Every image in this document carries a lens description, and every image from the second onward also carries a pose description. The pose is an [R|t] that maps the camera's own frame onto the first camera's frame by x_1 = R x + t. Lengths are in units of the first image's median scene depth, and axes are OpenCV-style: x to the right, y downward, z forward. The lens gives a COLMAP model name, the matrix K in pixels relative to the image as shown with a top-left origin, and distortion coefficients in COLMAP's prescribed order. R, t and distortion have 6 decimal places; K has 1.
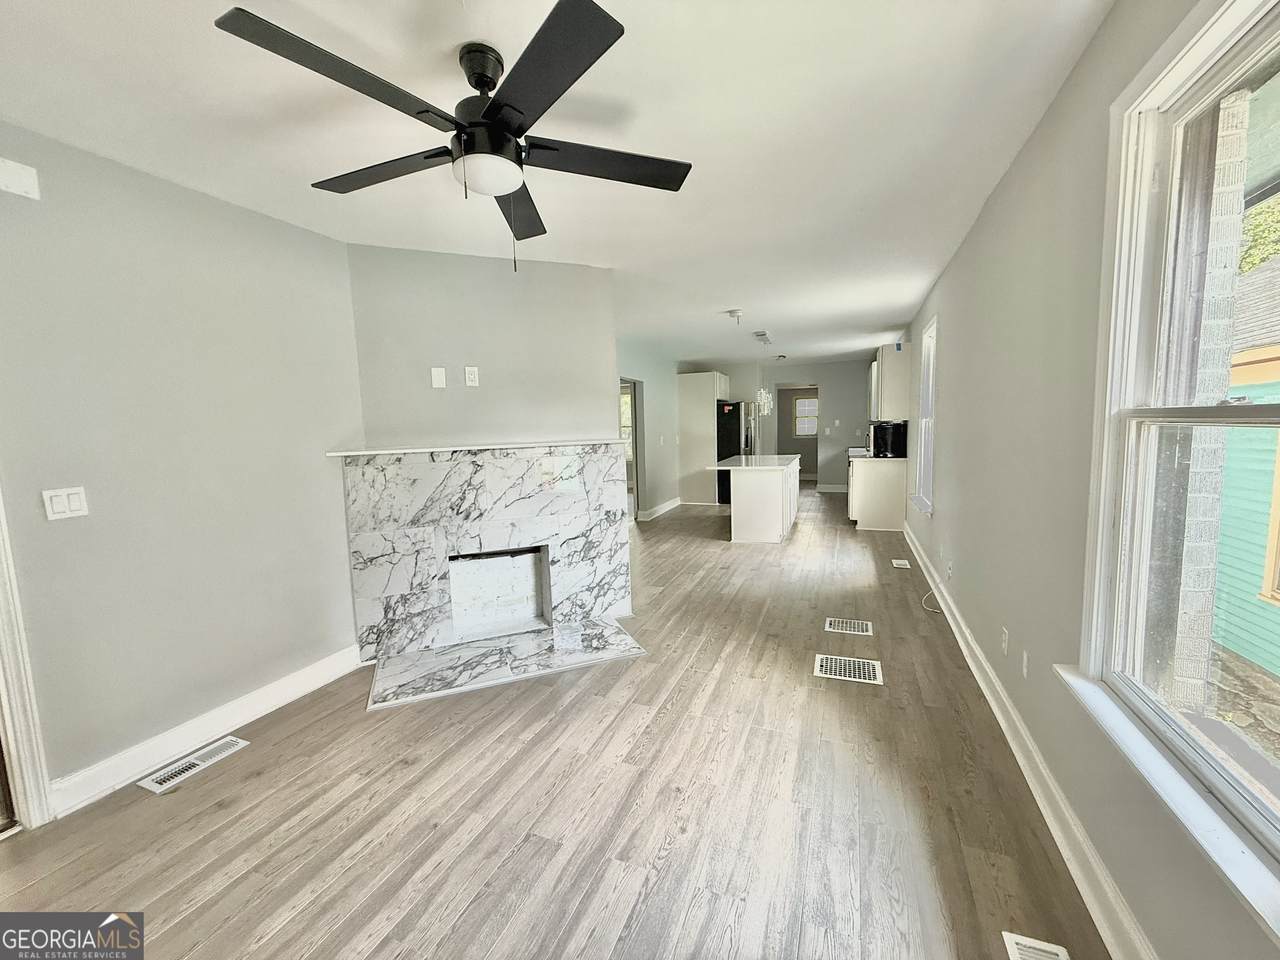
lens RADIAL K [[514.3, 0, 634.8], [0, 514.3, 485.5], [0, 0, 1]] dist [-0.001541, 0.000044]
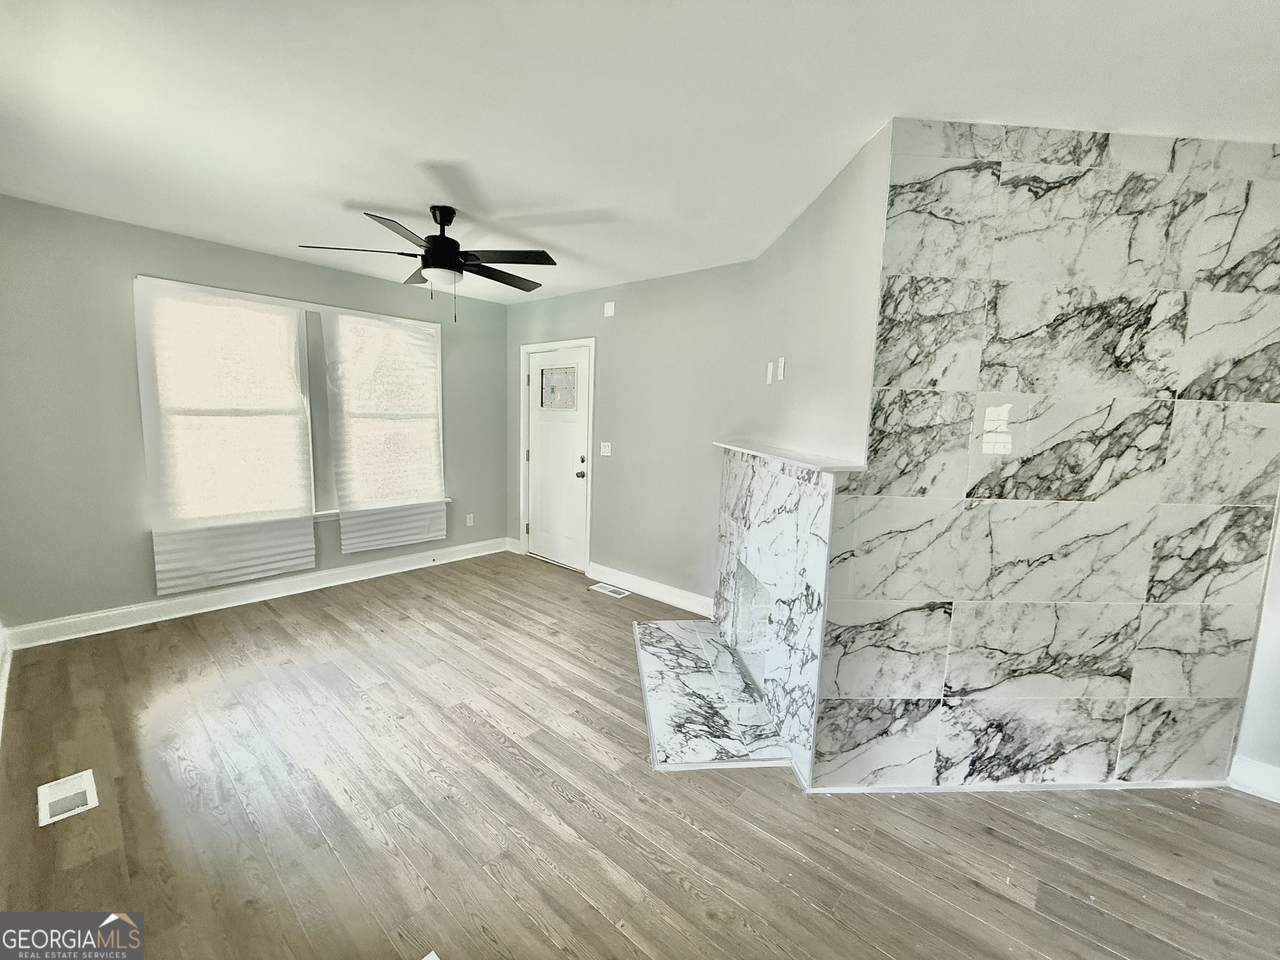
lens RADIAL K [[514.3, 0, 637.9], [0, 514.3, 481.7], [0, 0, 1]] dist [-0.001541, 0.000044]
pose [[-0.316527, 0.140495, -0.938122, 0.621059], [-0.132348, 0.972757, 0.190337, -0.172125], [0.939306, 0.184406, -0.289309, 1.126700]]
